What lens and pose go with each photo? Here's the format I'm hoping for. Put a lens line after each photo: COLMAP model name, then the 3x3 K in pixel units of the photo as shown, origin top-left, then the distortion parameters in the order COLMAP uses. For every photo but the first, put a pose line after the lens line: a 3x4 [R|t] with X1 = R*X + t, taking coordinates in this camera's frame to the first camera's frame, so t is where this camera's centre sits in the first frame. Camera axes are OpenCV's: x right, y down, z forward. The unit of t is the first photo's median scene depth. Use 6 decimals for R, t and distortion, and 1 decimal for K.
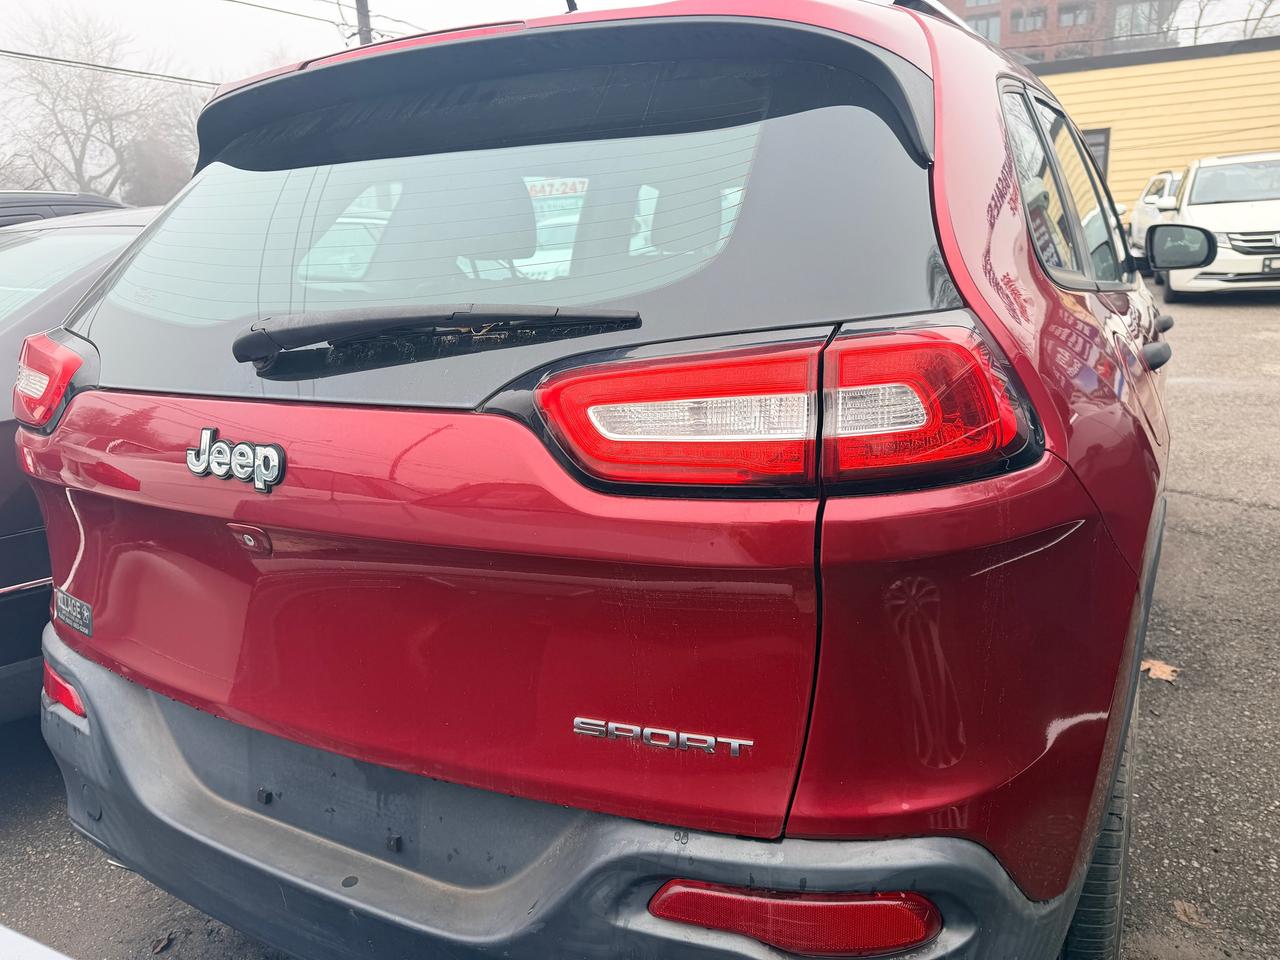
lens RADIAL K [[901.9, 0, 640.0], [0, 901.9, 480.0], [0, 0, 1]] dist [0.005582, -0.018826]
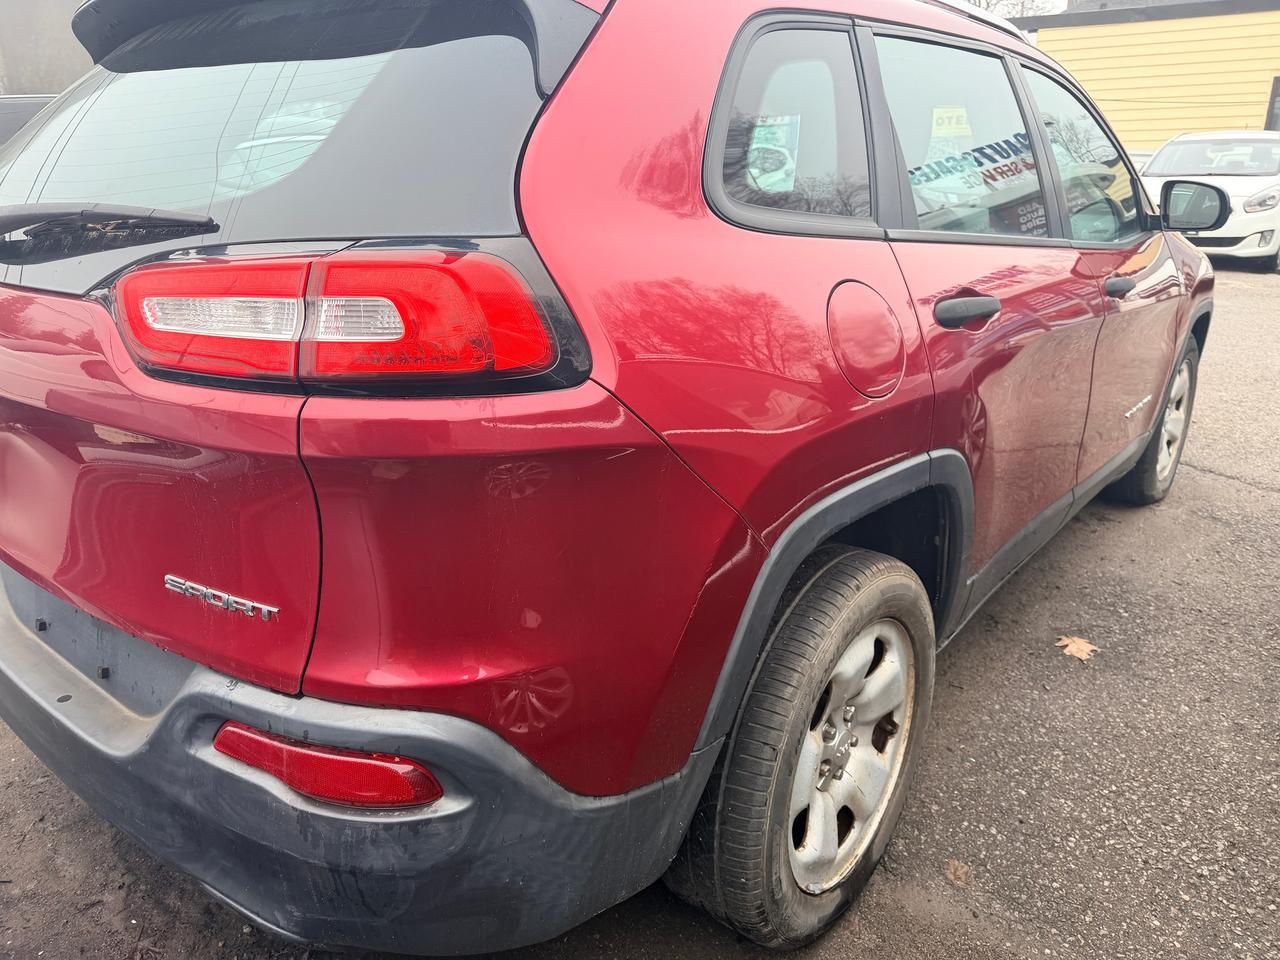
lens RADIAL K [[866.8, 0, 548.9], [0, 866.8, 485.5], [0, 0, 1]] dist [0.078850, -0.111893]
pose [[0.982487, 0.102997, -0.155279, 0.574741], [-0.089058, 0.991561, 0.094209, 0.001310], [0.163672, -0.078730, 0.983368, -0.015360]]
